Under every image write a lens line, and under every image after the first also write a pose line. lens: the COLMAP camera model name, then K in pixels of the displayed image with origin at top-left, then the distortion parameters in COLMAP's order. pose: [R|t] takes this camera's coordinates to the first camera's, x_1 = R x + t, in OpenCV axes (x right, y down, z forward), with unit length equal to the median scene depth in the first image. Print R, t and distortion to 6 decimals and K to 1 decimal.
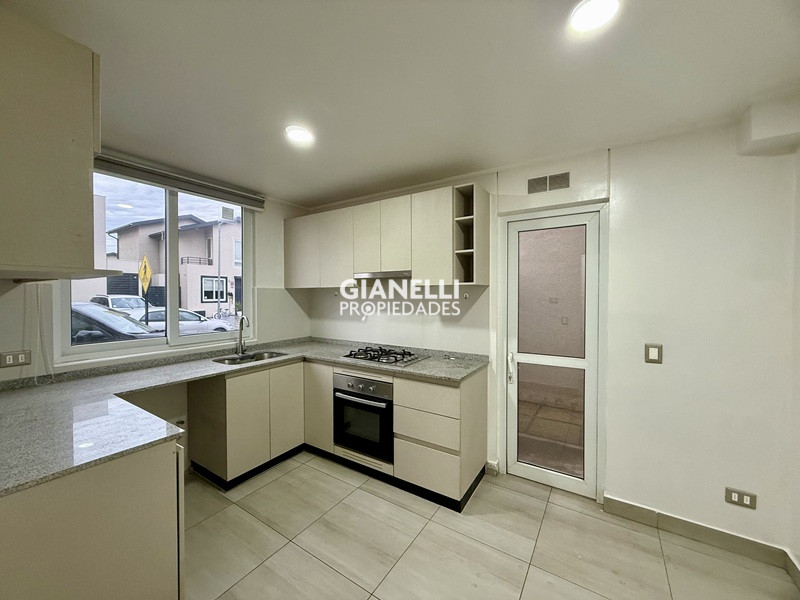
lens RADIAL K [[321.3, 0, 397.9], [0, 321.3, 299.4], [0, 0, 1]] dist [-0.000964, 0.000386]
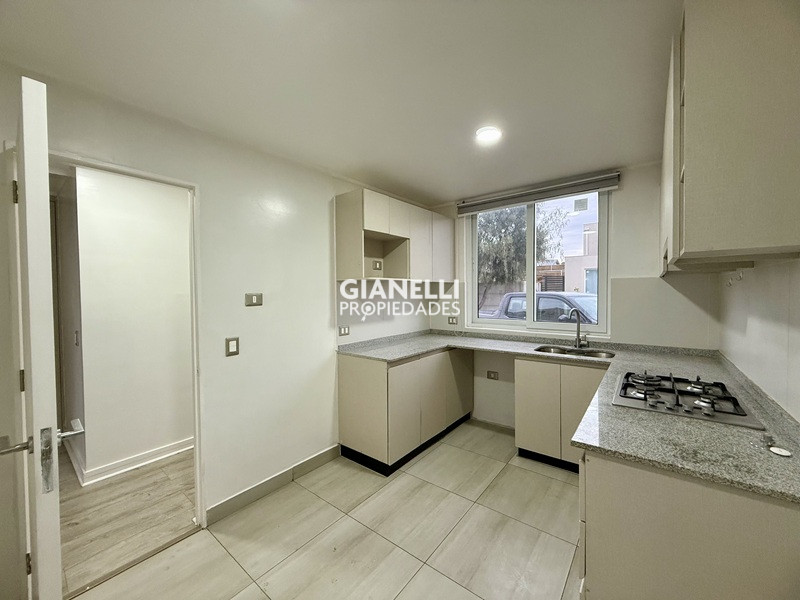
lens RADIAL K [[321.3, 0, 396.4], [0, 321.3, 294.2], [0, 0, 1]] dist [-0.000964, 0.000386]
pose [[-0.101835, 0.026073, -0.994460, 0.623786], [0.003501, 0.999660, 0.025851, -0.022143], [0.994795, -0.000849, -0.101892, 0.631313]]
